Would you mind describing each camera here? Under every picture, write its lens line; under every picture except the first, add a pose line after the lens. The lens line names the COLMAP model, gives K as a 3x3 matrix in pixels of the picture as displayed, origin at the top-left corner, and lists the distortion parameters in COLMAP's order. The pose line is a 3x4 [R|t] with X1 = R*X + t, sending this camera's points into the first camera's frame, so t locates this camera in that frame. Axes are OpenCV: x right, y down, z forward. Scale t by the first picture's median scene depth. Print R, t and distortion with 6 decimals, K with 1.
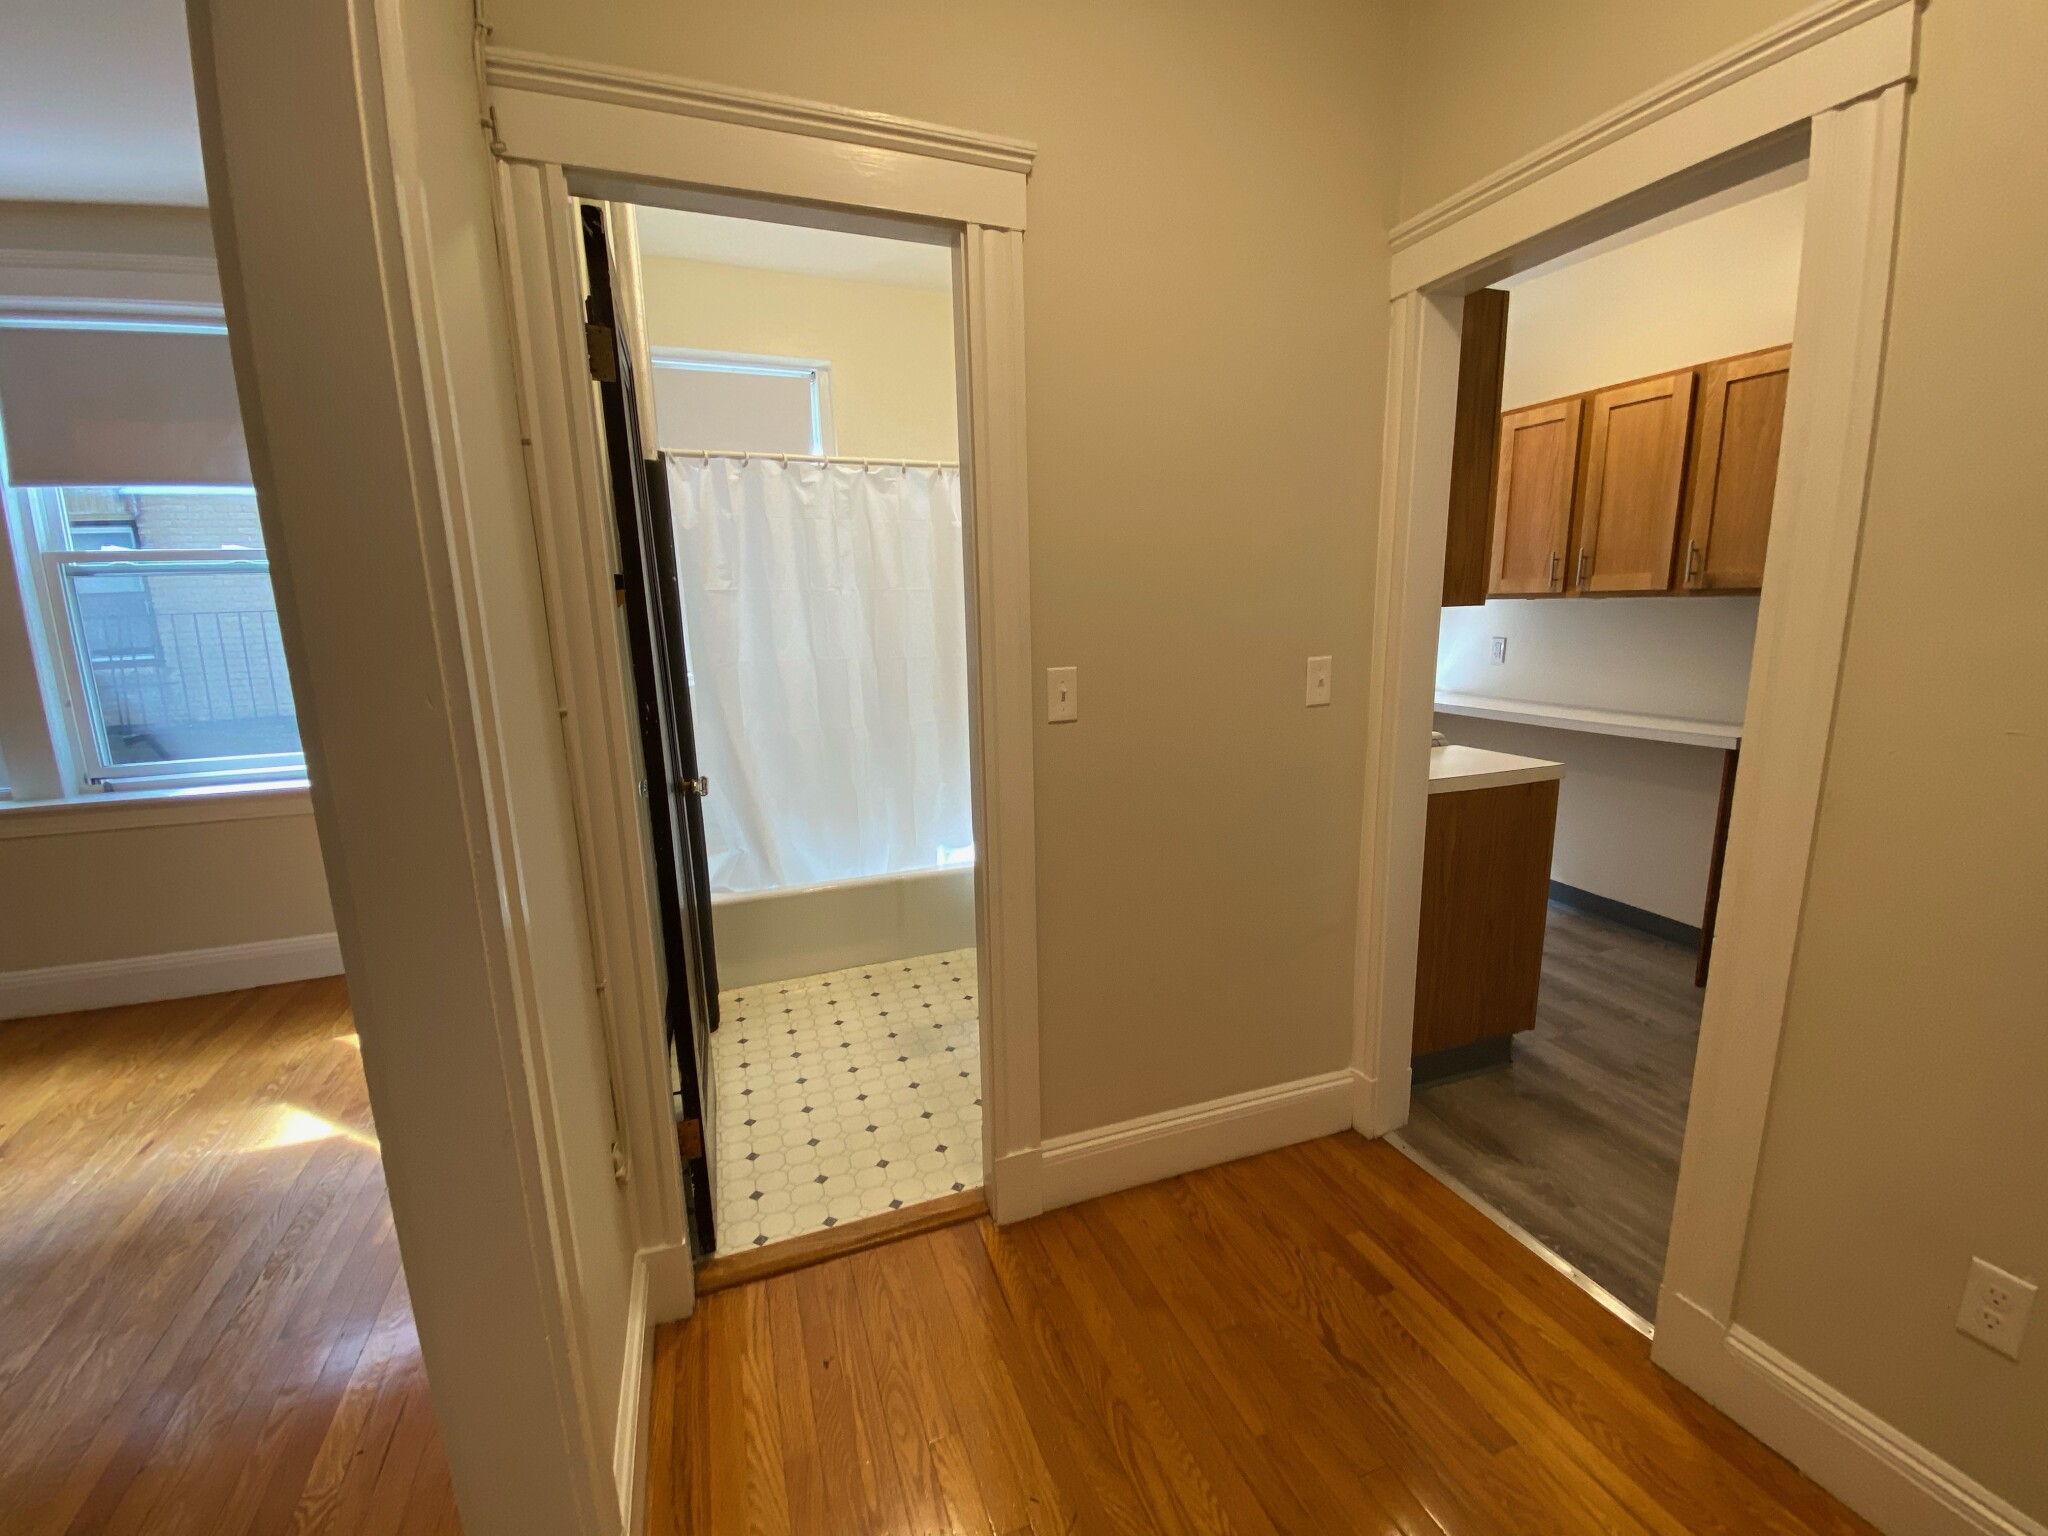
lens RADIAL K [[823.3, 0, 1021.9], [0, 823.3, 759.9], [0, 0, 1]] dist [0.025894, -0.022681]
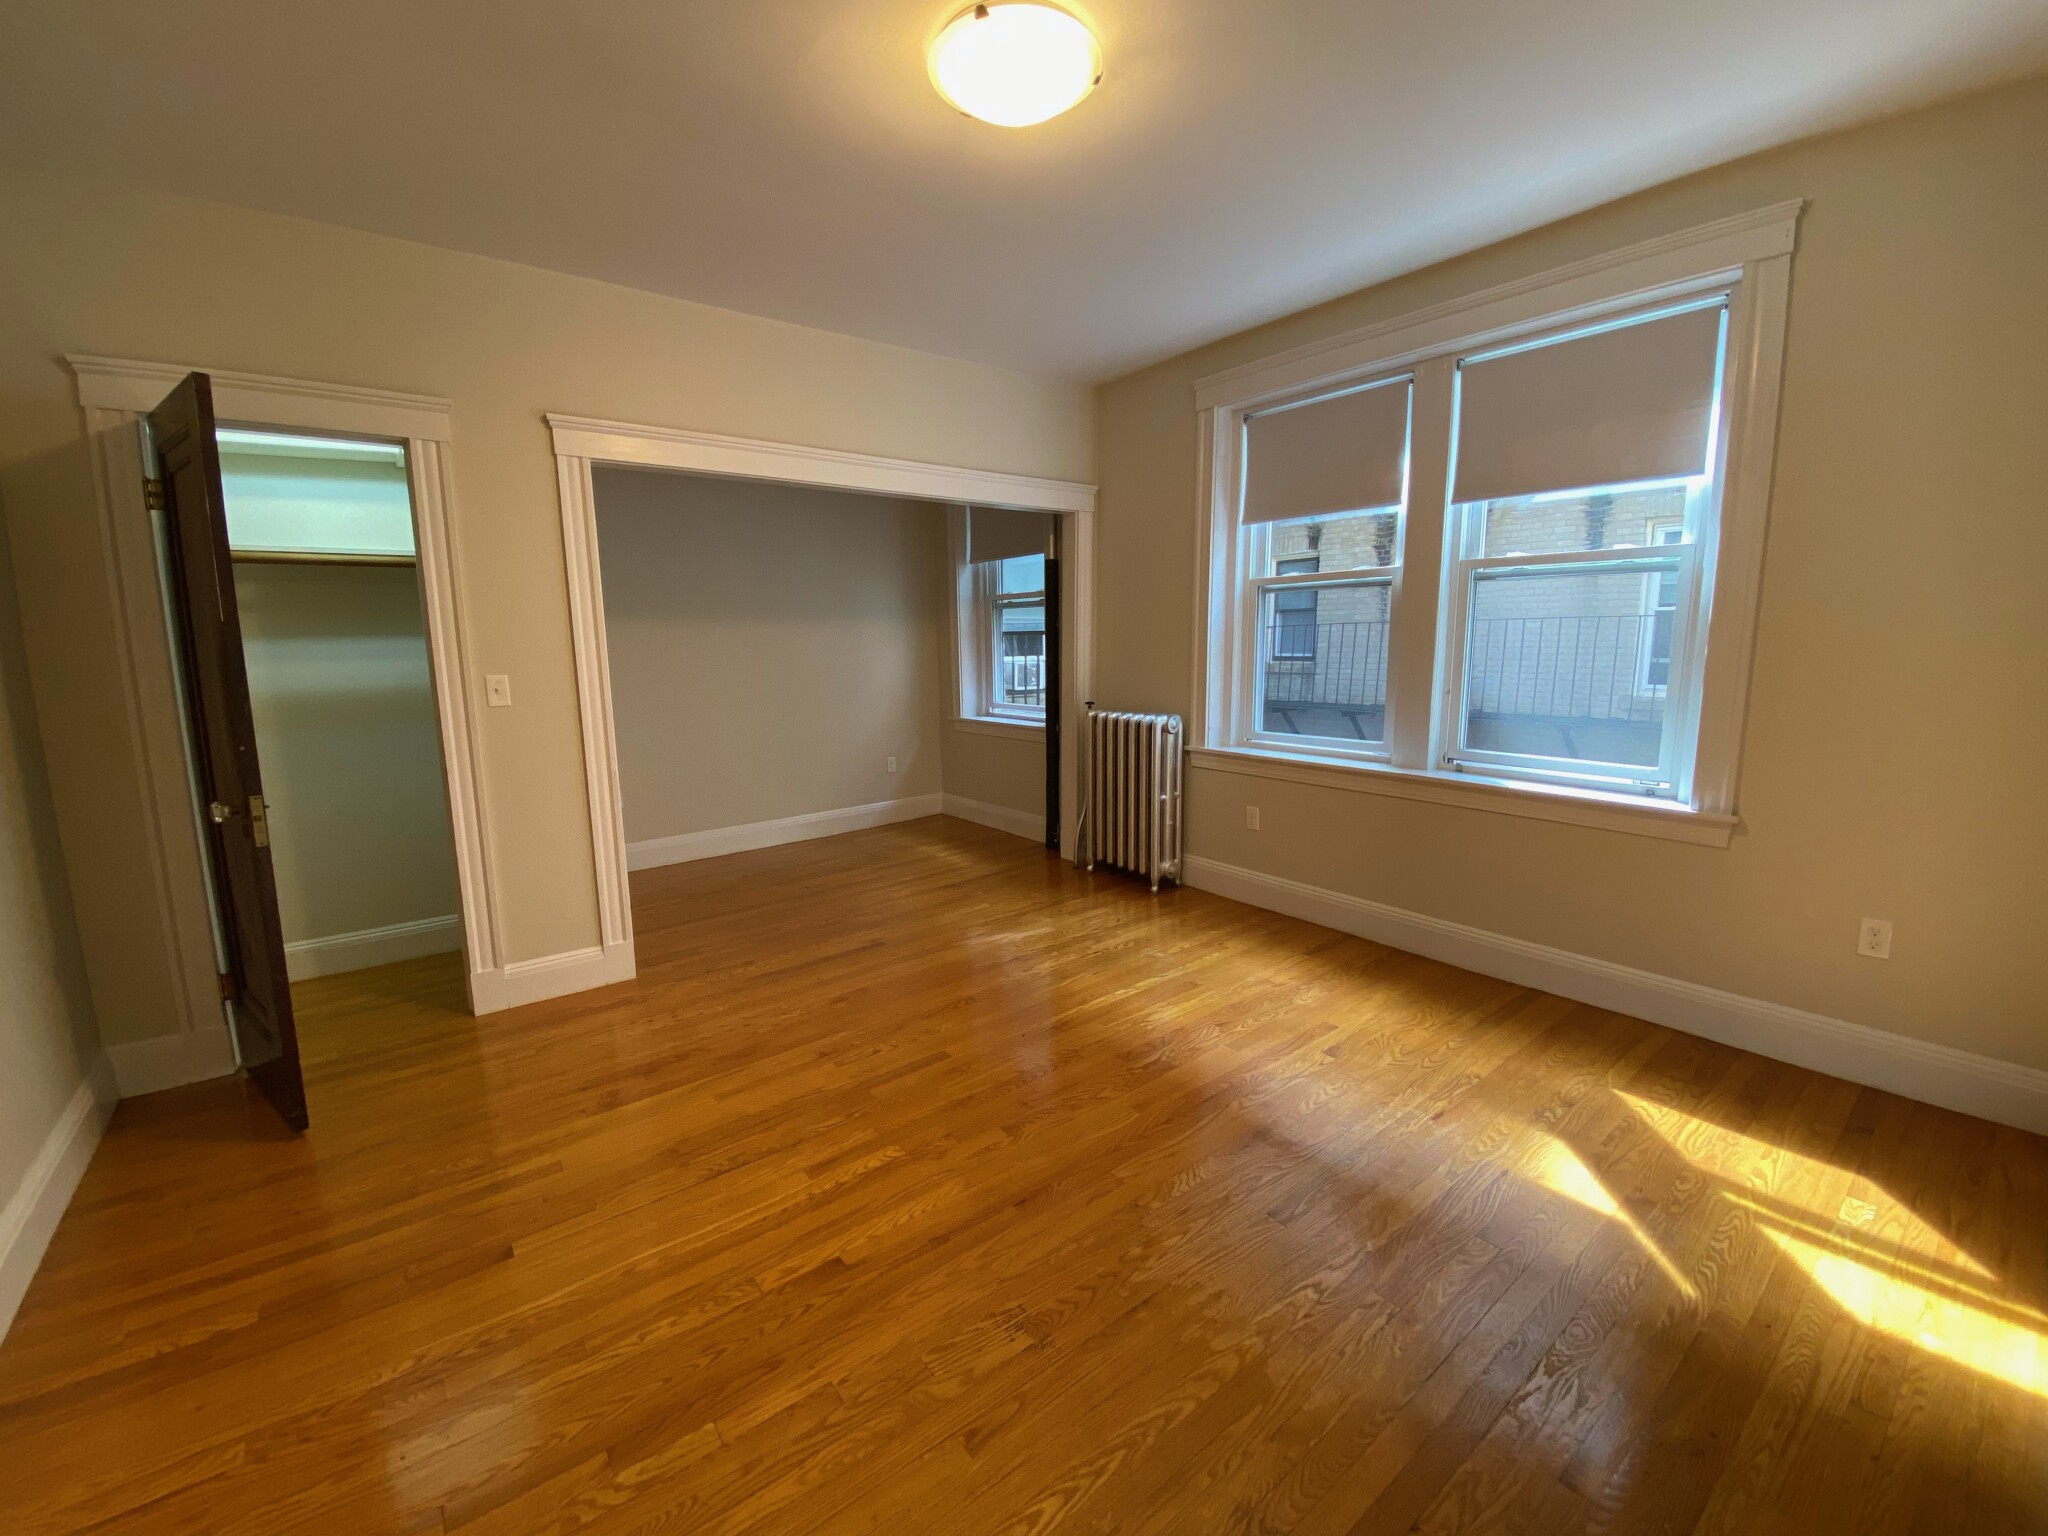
lens RADIAL K [[823.3, 0, 1021.9], [0, 823.3, 759.9], [0, 0, 1]] dist [0.025894, -0.022681]
pose [[0.298867, 0.161836, -0.940472, -0.332568], [-0.166320, 0.979266, 0.115657, -0.014512], [0.939689, 0.121853, 0.319587, 0.103824]]
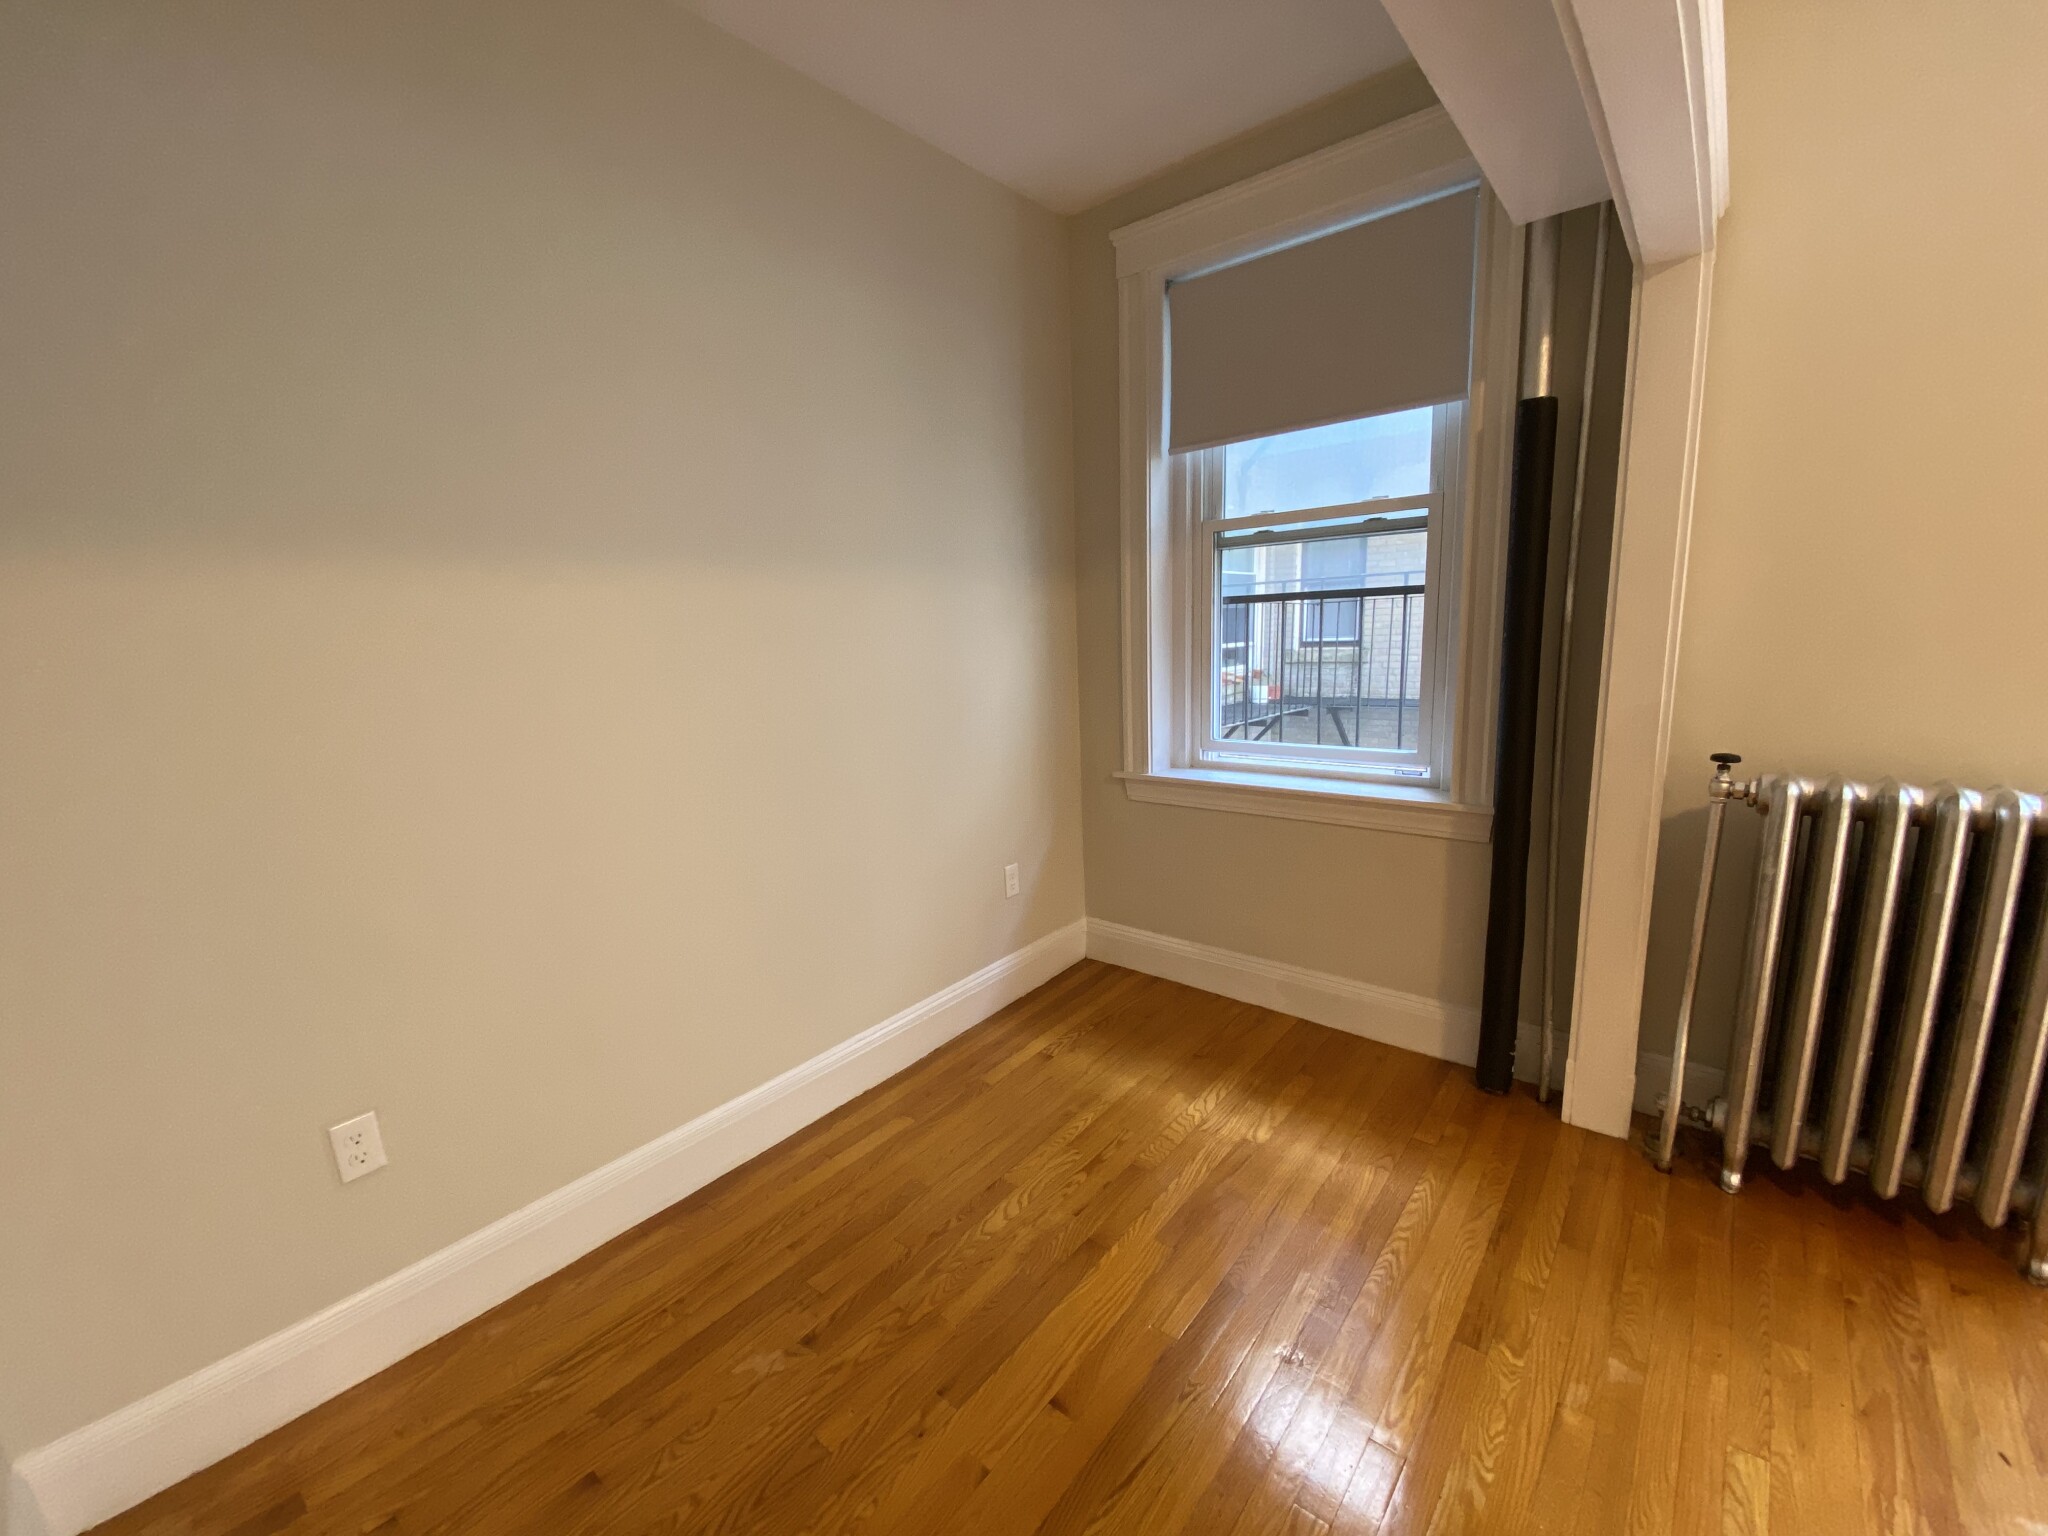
lens RADIAL K [[826.0, 0, 1022.6], [0, 826.0, 774.7], [0, 0, 1]] dist [0.025479, -0.019307]
pose [[0.495420, 0.163870, -0.853057, -2.145040], [-0.136844, 0.984506, 0.109647, 0.090543], [0.857807, 0.062414, 0.510168, -0.116377]]
